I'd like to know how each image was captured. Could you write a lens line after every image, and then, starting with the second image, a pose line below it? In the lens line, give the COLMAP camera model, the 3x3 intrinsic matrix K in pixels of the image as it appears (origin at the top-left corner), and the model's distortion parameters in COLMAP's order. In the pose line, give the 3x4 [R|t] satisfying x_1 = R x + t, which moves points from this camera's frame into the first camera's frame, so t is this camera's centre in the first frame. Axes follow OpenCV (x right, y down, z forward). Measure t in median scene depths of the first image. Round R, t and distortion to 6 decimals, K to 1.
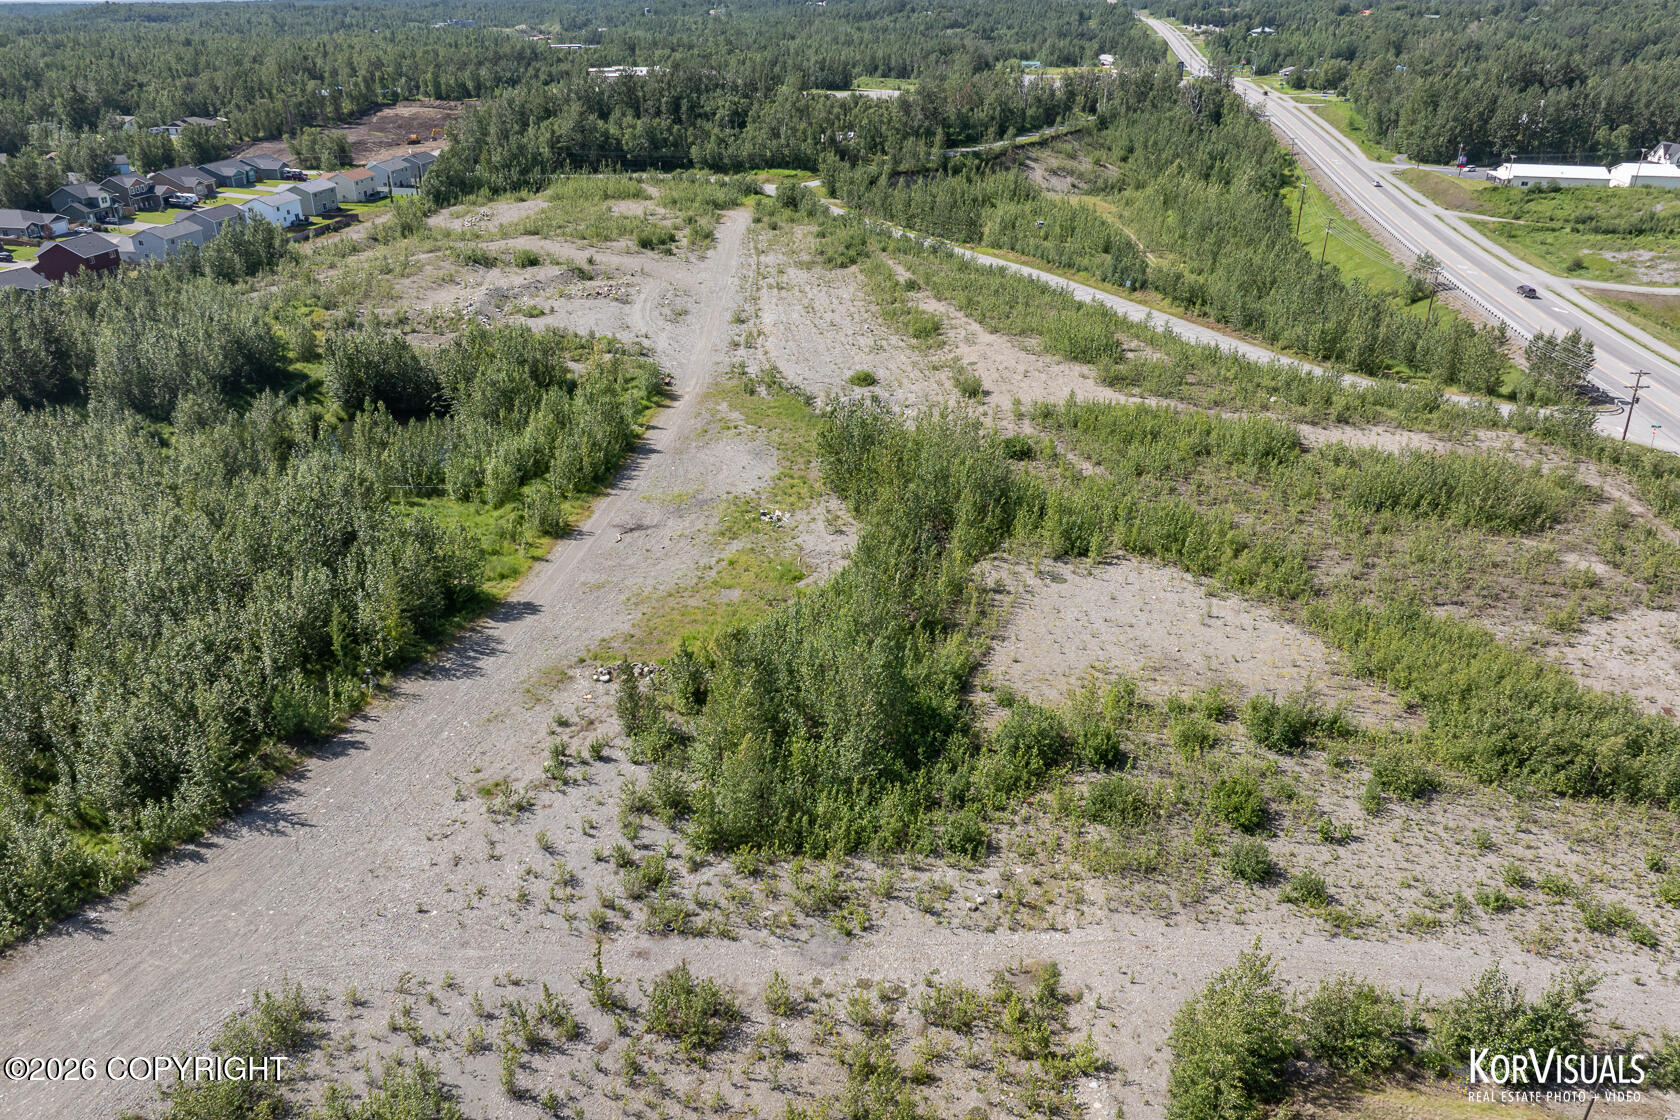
lens RADIAL K [[1181.4, 0, 838.9], [0, 1181.4, 555.3], [0, 0, 1]] dist [-0.028134, -0.019580]
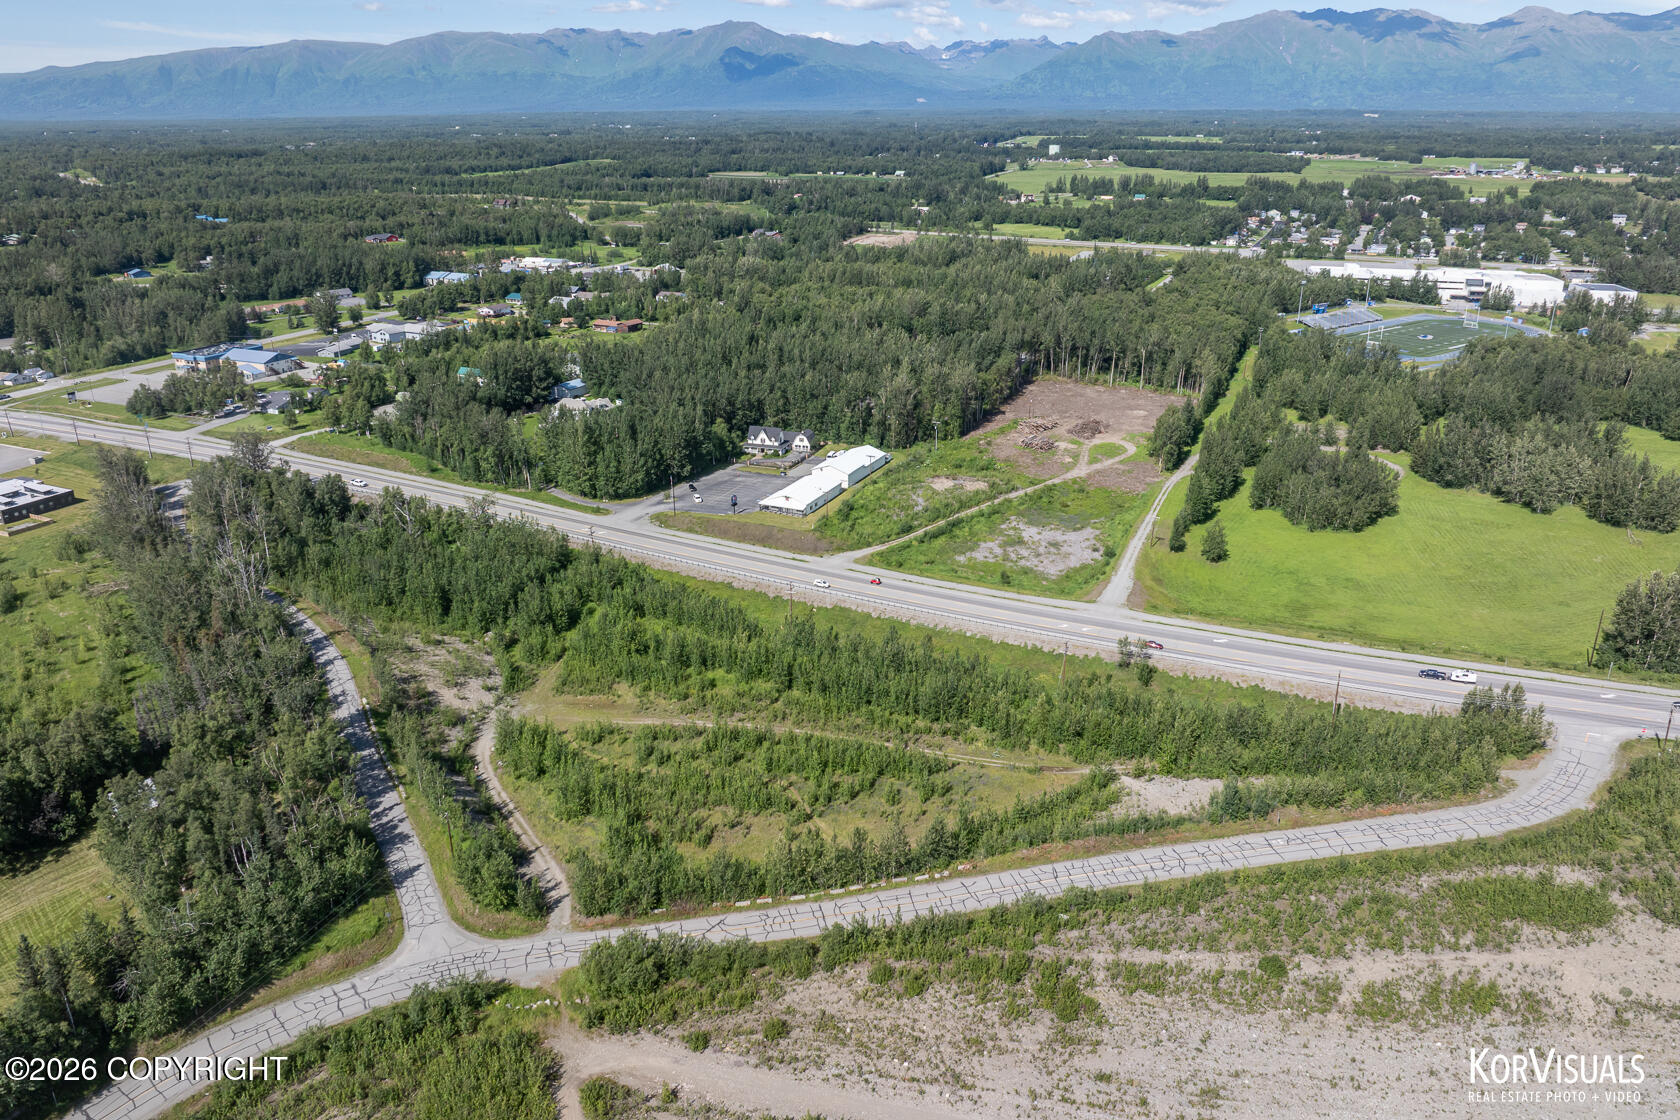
lens RADIAL K [[1180.0, 0, 841.4], [0, 1180.0, 563.5], [0, 0, 1]] dist [-0.037524, -0.006025]
pose [[0.253583, -0.346979, 0.902940, -0.705177], [0.422445, 0.879455, 0.219314, -0.861038], [-0.870193, 0.325828, 0.369595, 1.005064]]
